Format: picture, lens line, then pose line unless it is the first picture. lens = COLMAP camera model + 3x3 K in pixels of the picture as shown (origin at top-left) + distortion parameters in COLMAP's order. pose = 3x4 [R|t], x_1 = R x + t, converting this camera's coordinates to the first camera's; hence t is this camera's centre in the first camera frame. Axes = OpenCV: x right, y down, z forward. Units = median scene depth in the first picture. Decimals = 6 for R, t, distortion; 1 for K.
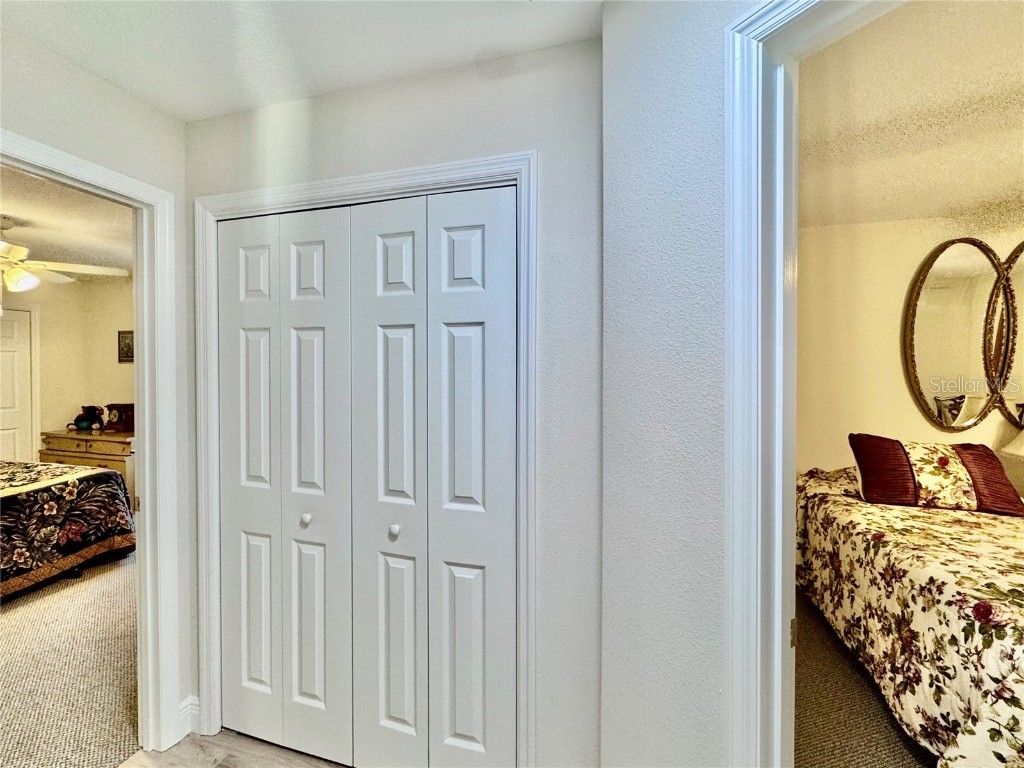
lens RADIAL K [[461.5, 0, 484.3], [0, 461.5, 377.4], [0, 0, 1]] dist [0.001045, 0.000549]
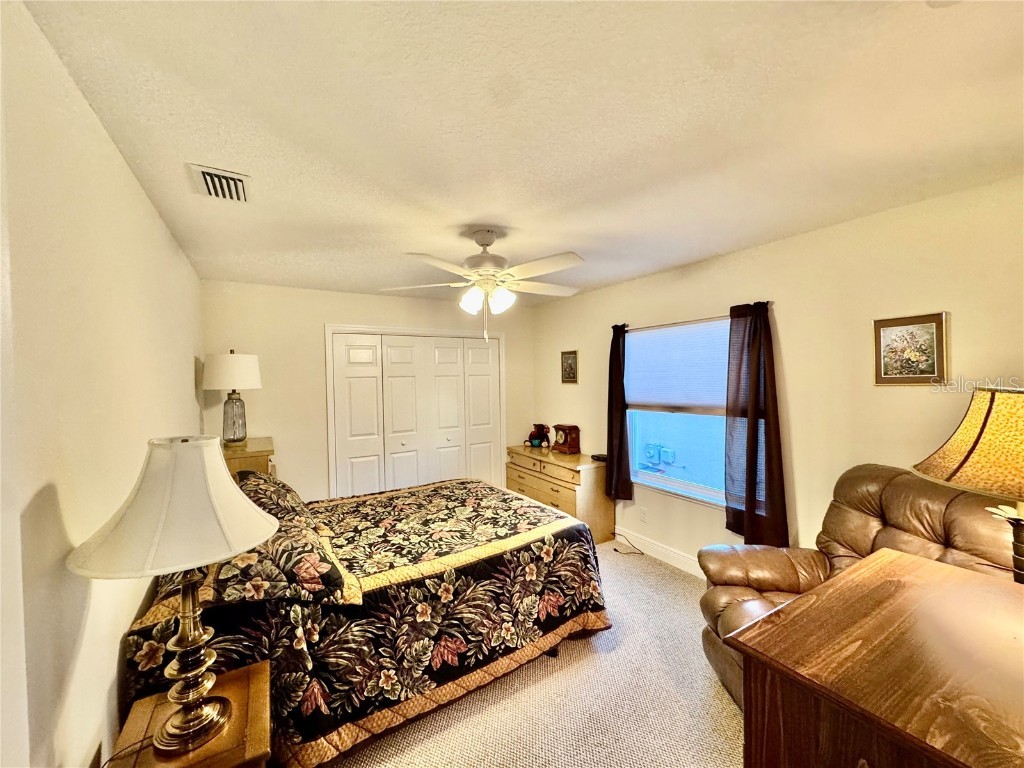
lens RADIAL K [[415.3, 0, 510.6], [0, 415.3, 383.2], [0, 0, 1]] dist [-0.000231, -0.000382]
pose [[0.750218, -0.005571, -0.661167, -0.422748], [0.007890, 0.999969, 0.000528, -0.049712], [0.661144, -0.005613, 0.750238, 0.375670]]
